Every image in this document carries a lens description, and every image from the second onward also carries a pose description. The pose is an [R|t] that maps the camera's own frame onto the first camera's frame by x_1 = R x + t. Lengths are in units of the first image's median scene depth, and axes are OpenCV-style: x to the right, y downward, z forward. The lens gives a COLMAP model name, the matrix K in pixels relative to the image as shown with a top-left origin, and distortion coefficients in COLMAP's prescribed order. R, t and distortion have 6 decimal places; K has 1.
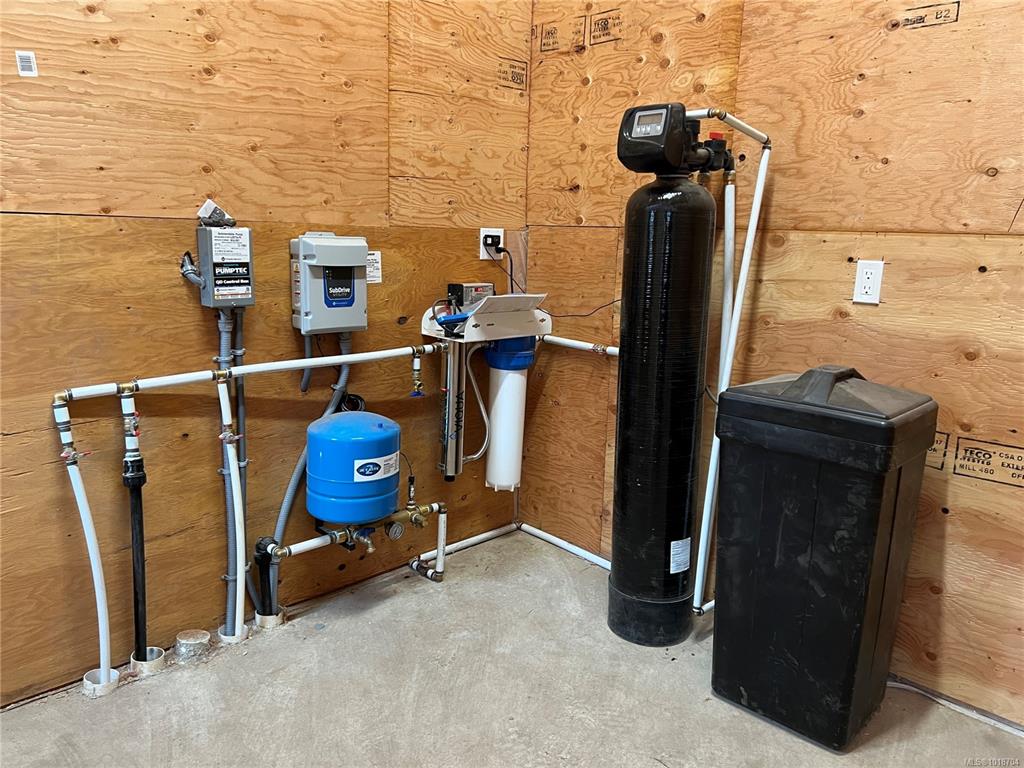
lens RADIAL K [[770.9, 0, 511.2], [0, 770.9, 383.9], [0, 0, 1]] dist [0.010025, 0.002628]
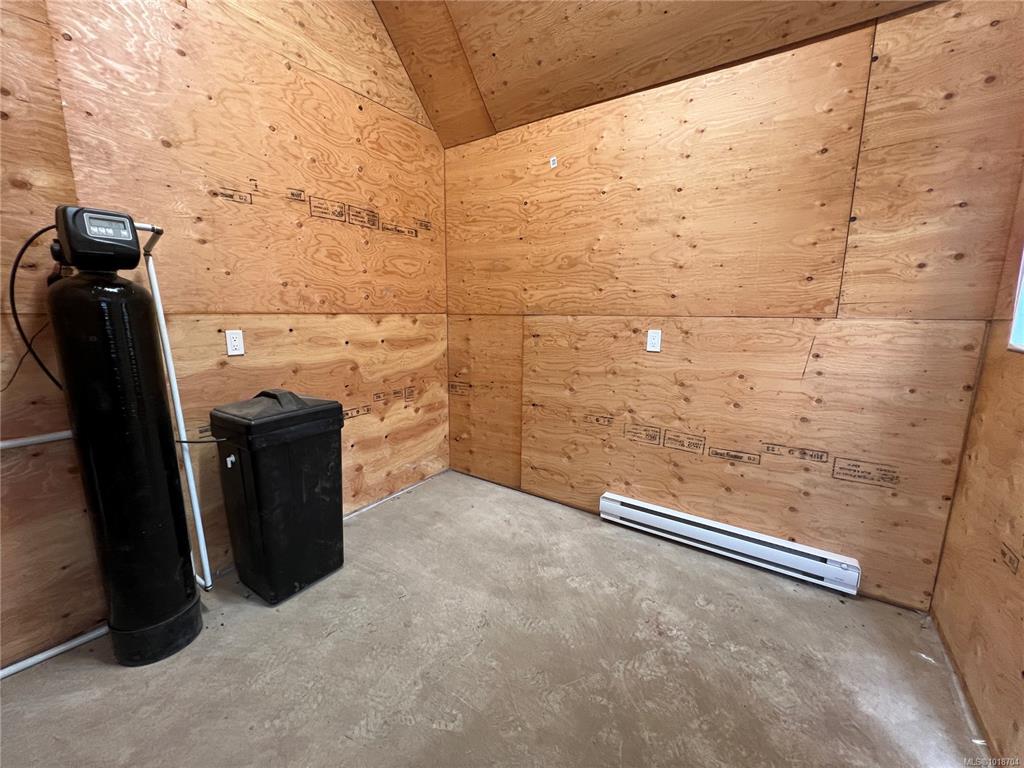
lens RADIAL K [[408.7, 0, 512.3], [0, 408.7, 386.3], [0, 0, 1]] dist [-0.000324, -0.000007]
pose [[-0.191476, -0.208309, 0.959137, -0.562646], [0.180457, 0.953088, 0.243021, -0.152468], [-0.964765, 0.219616, -0.144903, 0.568543]]
